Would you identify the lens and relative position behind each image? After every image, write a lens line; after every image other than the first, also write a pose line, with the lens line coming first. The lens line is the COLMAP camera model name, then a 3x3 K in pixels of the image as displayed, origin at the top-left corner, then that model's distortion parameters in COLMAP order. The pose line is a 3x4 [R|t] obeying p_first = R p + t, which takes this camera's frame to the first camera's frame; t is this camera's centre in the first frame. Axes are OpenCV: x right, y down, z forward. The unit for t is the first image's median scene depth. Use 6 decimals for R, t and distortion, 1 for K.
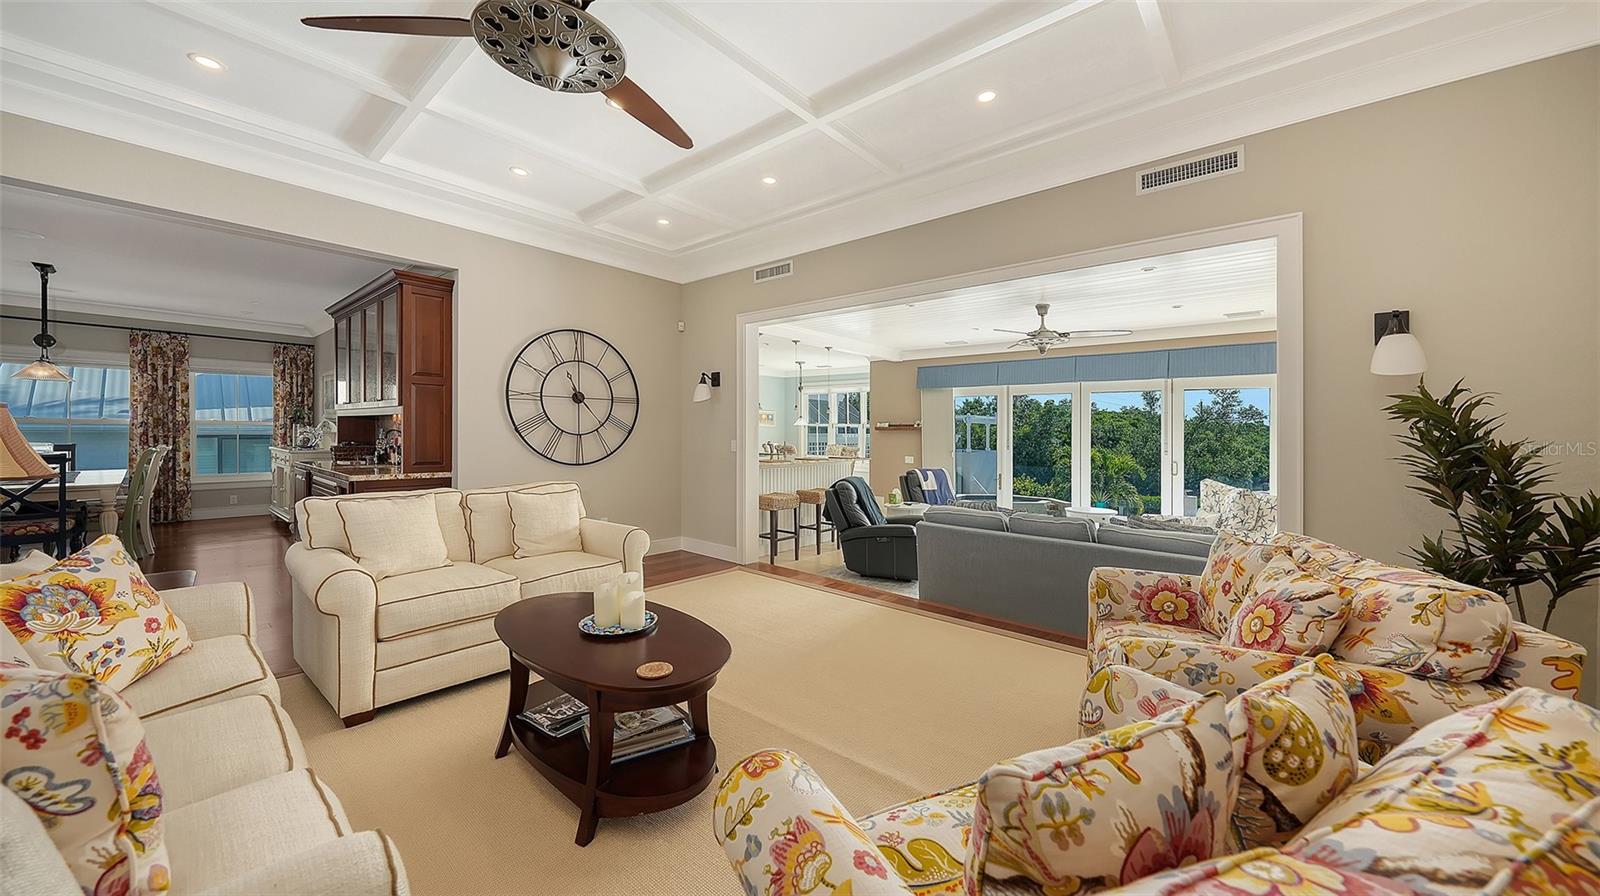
lens RADIAL K [[571.8, 0, 779.7], [0, 571.8, 429.7], [0, 0, 1]] dist [-0.006253, -0.000013]
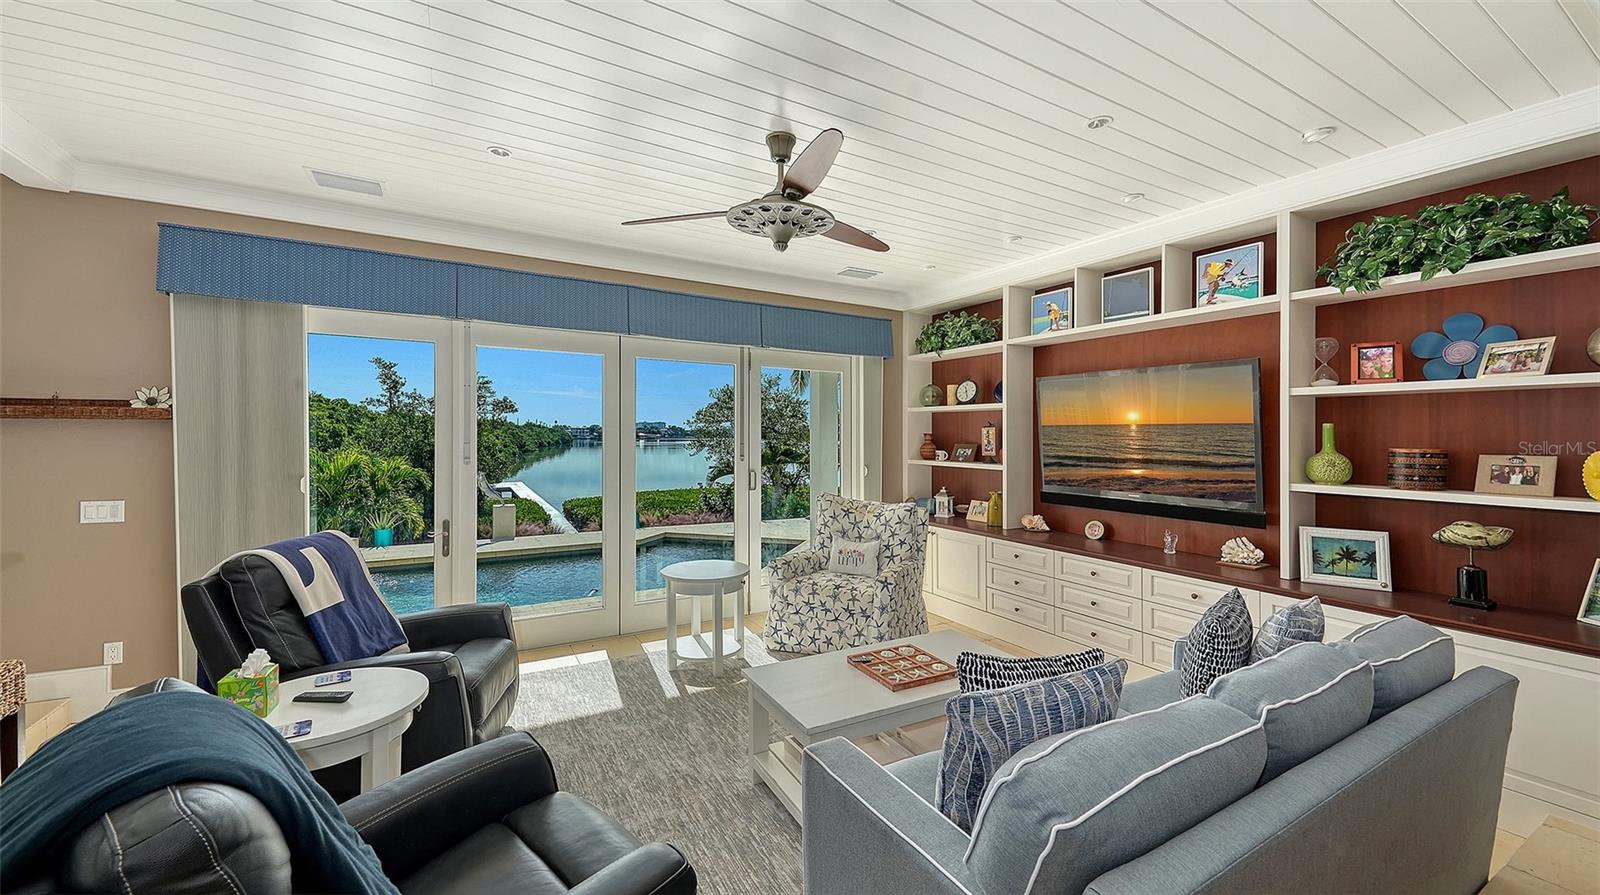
lens RADIAL K [[614.7, 0, 825.4], [0, 614.7, 440.3], [0, 0, 1]] dist [0.001268, 0.000082]
pose [[0.284479, -0.020962, 0.958453, 0.017314], [-0.006063, 0.999702, 0.023664, 0.003359], [-0.958663, -0.012543, 0.284267, 0.628668]]
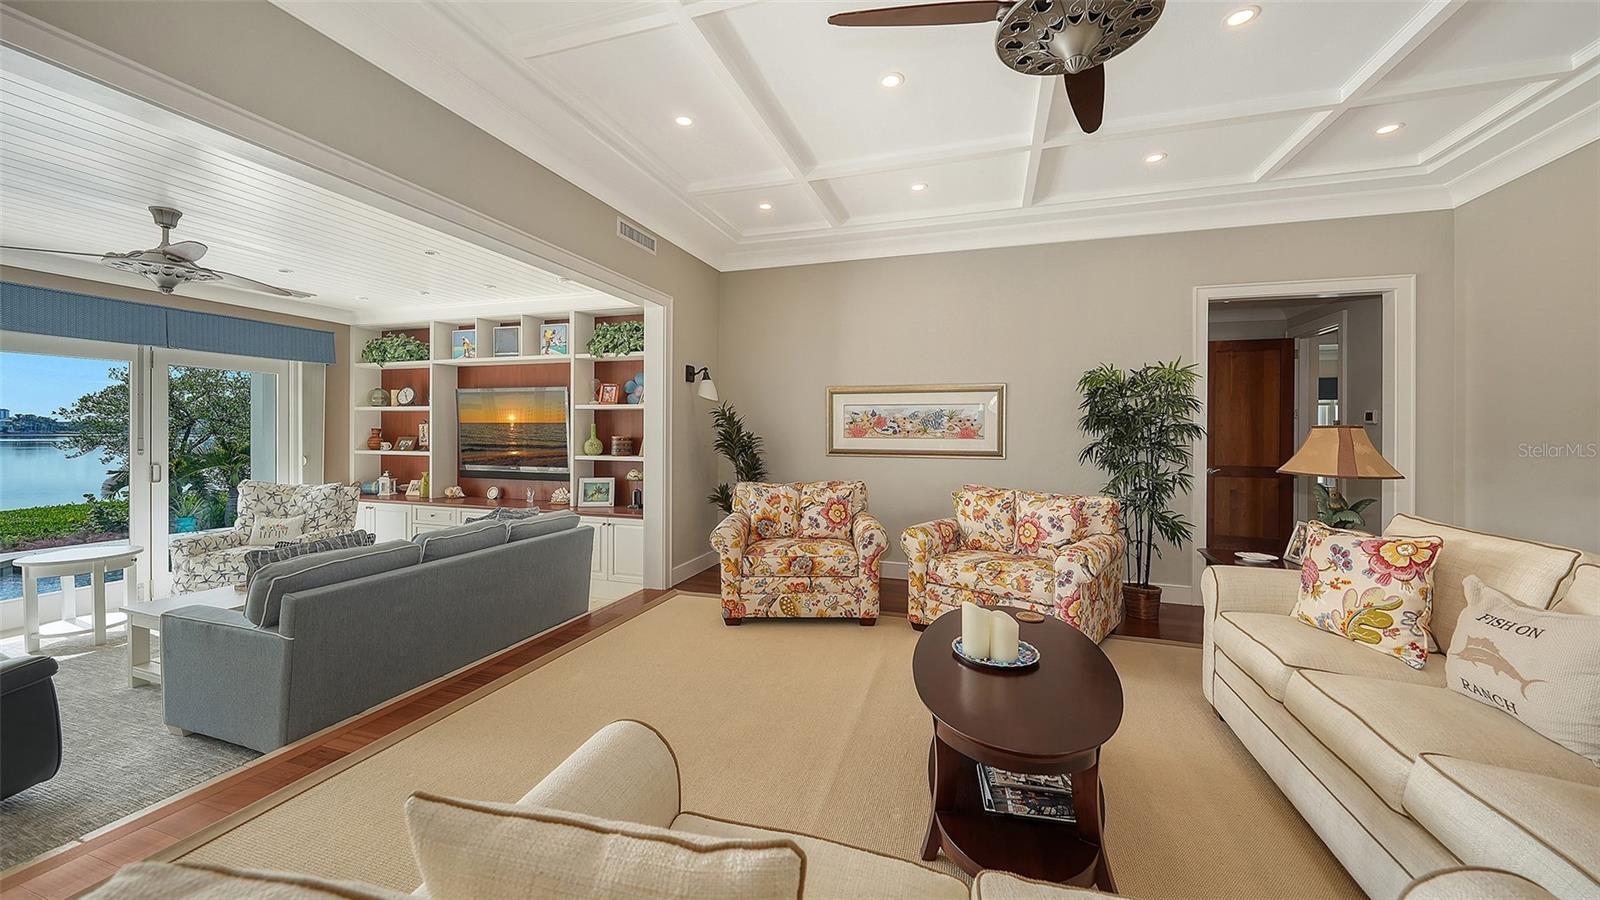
lens RADIAL K [[558.2, 0, 799.5], [0, 558.2, 429.7], [0, 0, 1]] dist [-0.001061, -0.000182]
pose [[-0.402955, -0.014798, 0.915100, -0.266929], [-0.013683, 0.999855, 0.010144, -0.003721], [-0.915118, -0.008434, -0.403099, 0.465054]]
